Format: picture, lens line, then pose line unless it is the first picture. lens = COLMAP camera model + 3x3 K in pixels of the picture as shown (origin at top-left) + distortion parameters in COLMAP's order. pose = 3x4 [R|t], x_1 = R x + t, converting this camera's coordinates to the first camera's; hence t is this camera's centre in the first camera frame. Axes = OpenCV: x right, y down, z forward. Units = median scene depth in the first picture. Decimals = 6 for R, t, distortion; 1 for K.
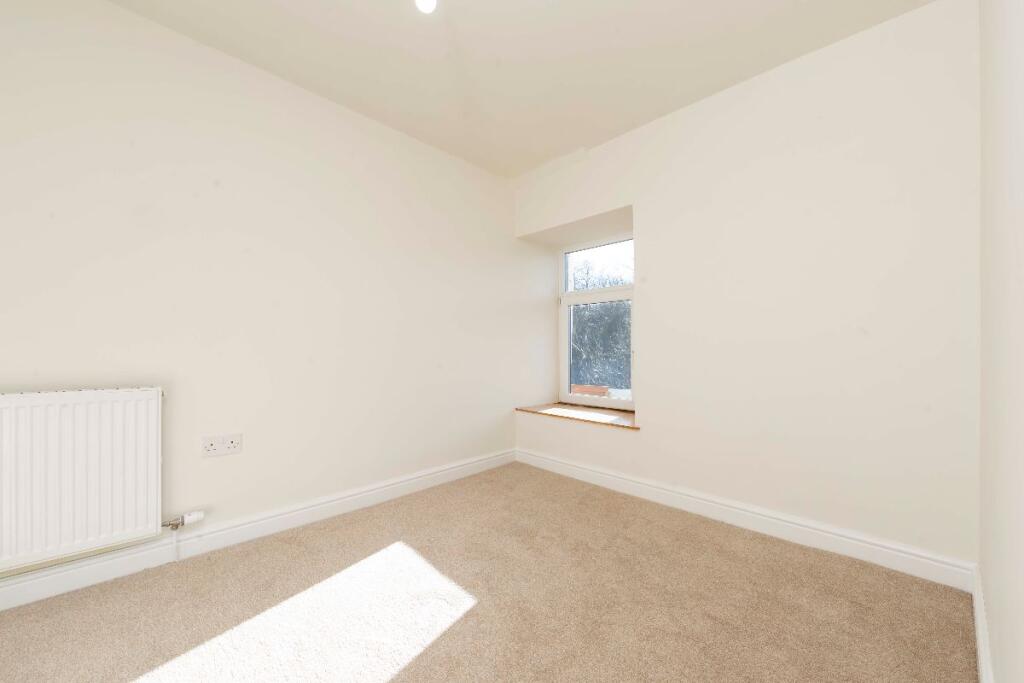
lens RADIAL K [[402.1, 0, 518.0], [0, 402.1, 344.6], [0, 0, 1]] dist [-0.009177, 0.000008]
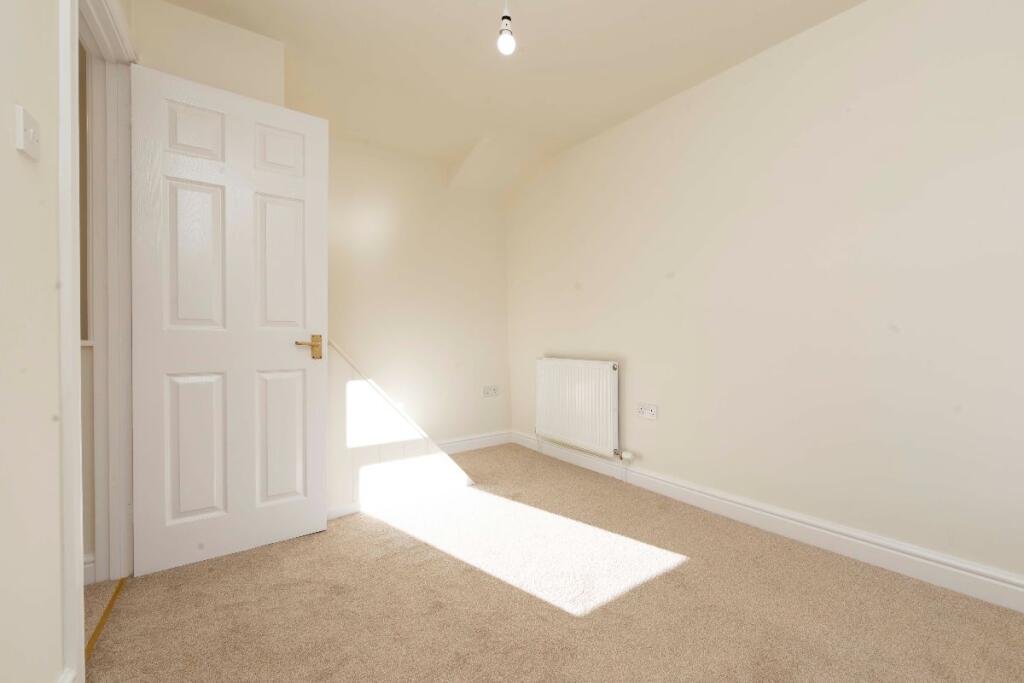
lens RADIAL K [[402.1, 0, 517.8], [0, 402.1, 340.4], [0, 0, 1]] dist [-0.009177, 0.000008]
pose [[-0.137429, 0.007220, -0.990485, 0.687741], [0.012628, 0.999905, 0.005536, 0.008916], [0.990431, -0.011747, -0.137507, 0.847912]]
